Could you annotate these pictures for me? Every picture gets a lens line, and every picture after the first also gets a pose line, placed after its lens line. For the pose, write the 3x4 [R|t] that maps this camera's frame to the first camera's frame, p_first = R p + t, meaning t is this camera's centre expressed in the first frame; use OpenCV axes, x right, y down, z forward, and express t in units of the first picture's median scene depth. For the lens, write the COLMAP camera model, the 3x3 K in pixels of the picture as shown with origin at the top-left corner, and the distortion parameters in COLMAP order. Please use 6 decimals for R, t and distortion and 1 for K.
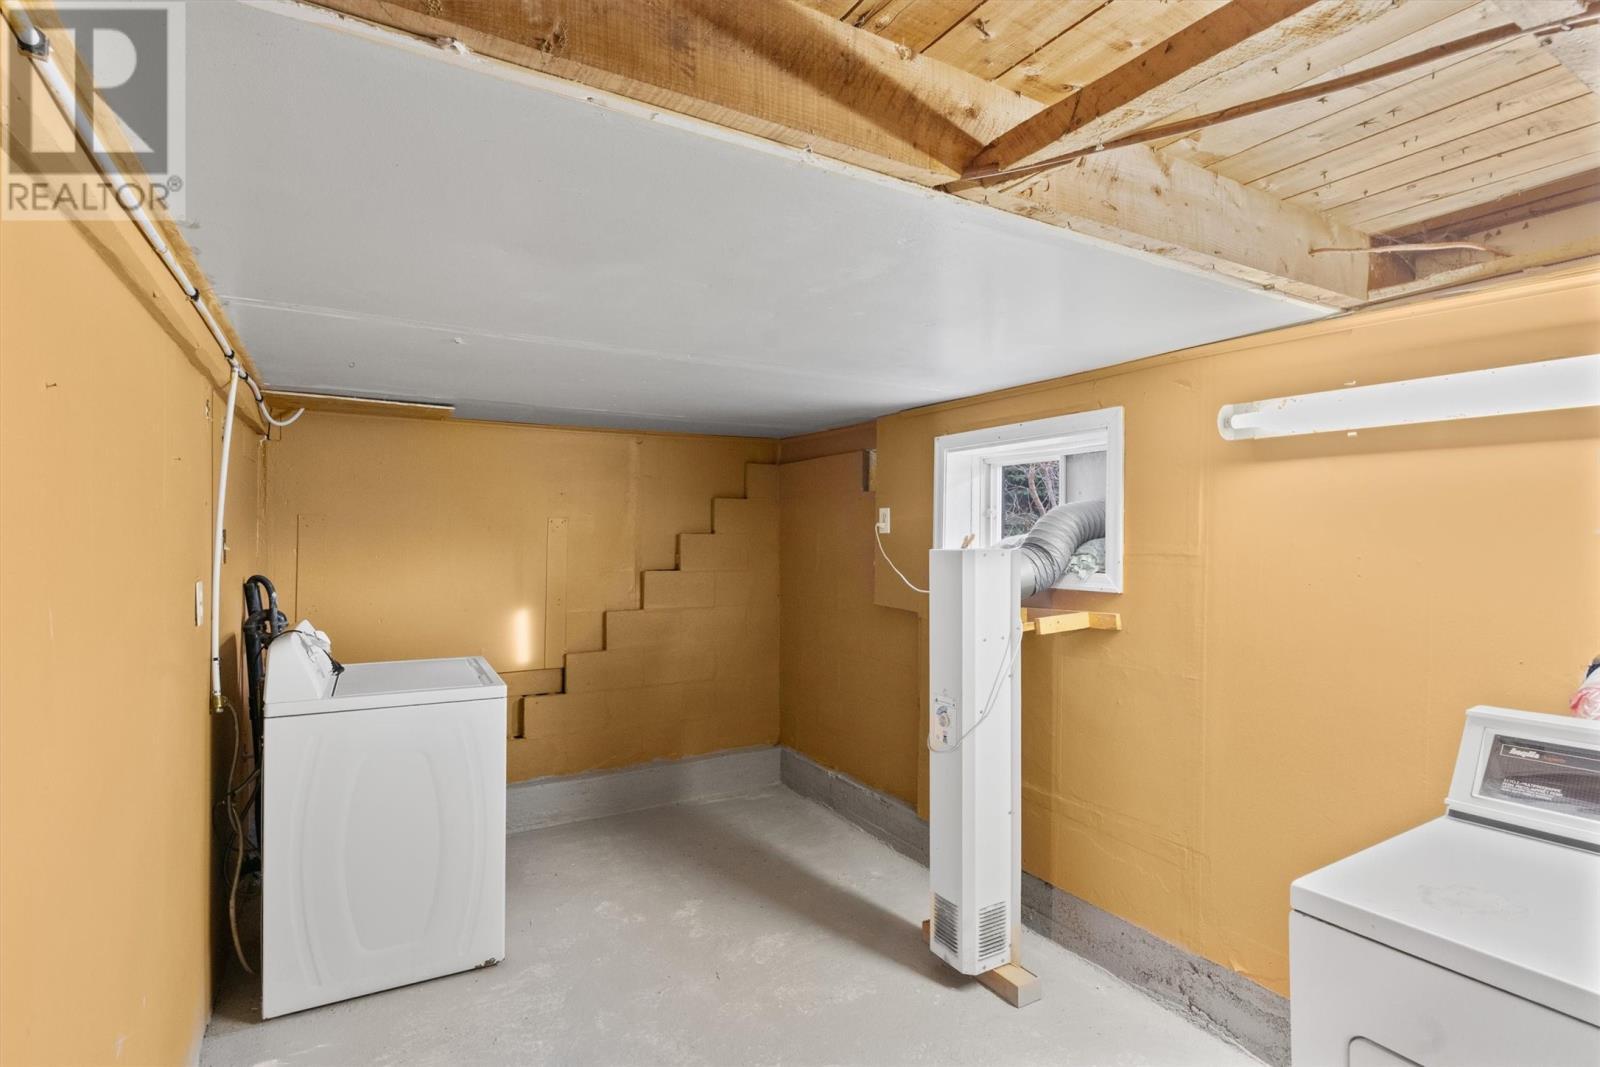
lens RADIAL K [[769.5, 0, 800.0], [0, 769.5, 533.5], [0, 0, 1]] dist [0.002304, 0.000239]
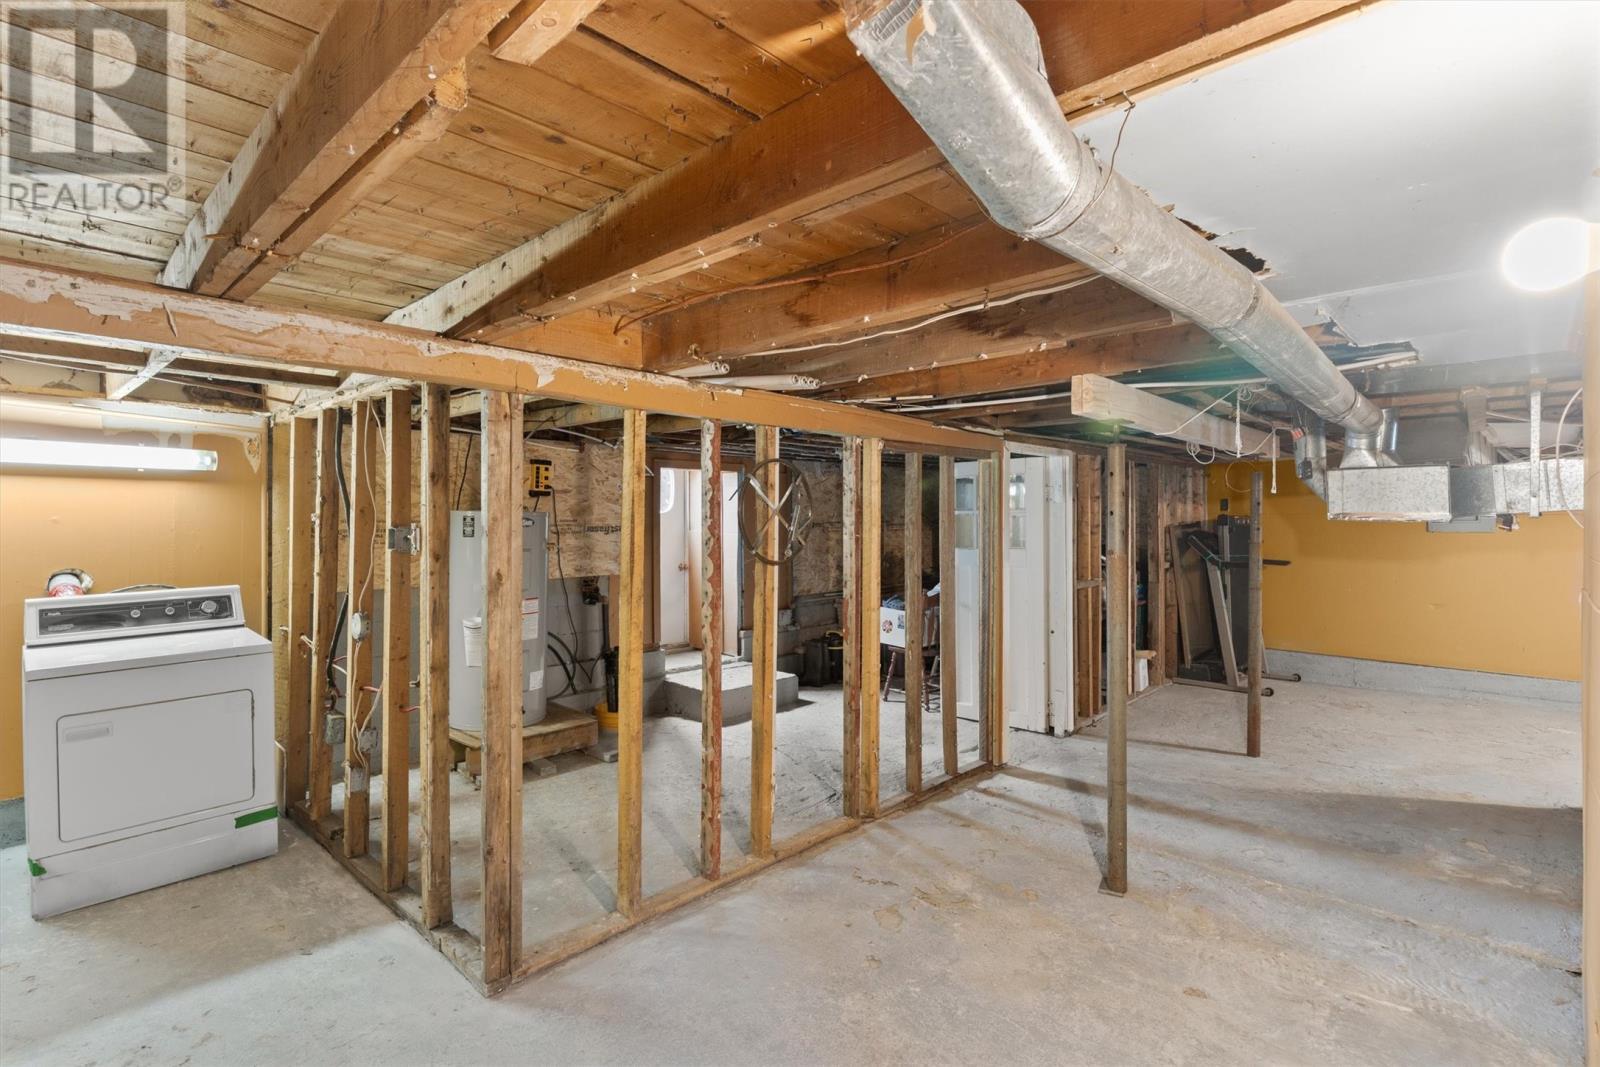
lens RADIAL K [[769.5, 0, 800.0], [0, 769.5, 533.5], [0, 0, 1]] dist [0.002304, 0.000239]
pose [[-0.277826, -0.020105, 0.960421, -1.880794], [0.002281, 0.999764, 0.021588, -0.001741], [-0.960629, 0.008189, -0.277714, -0.505794]]
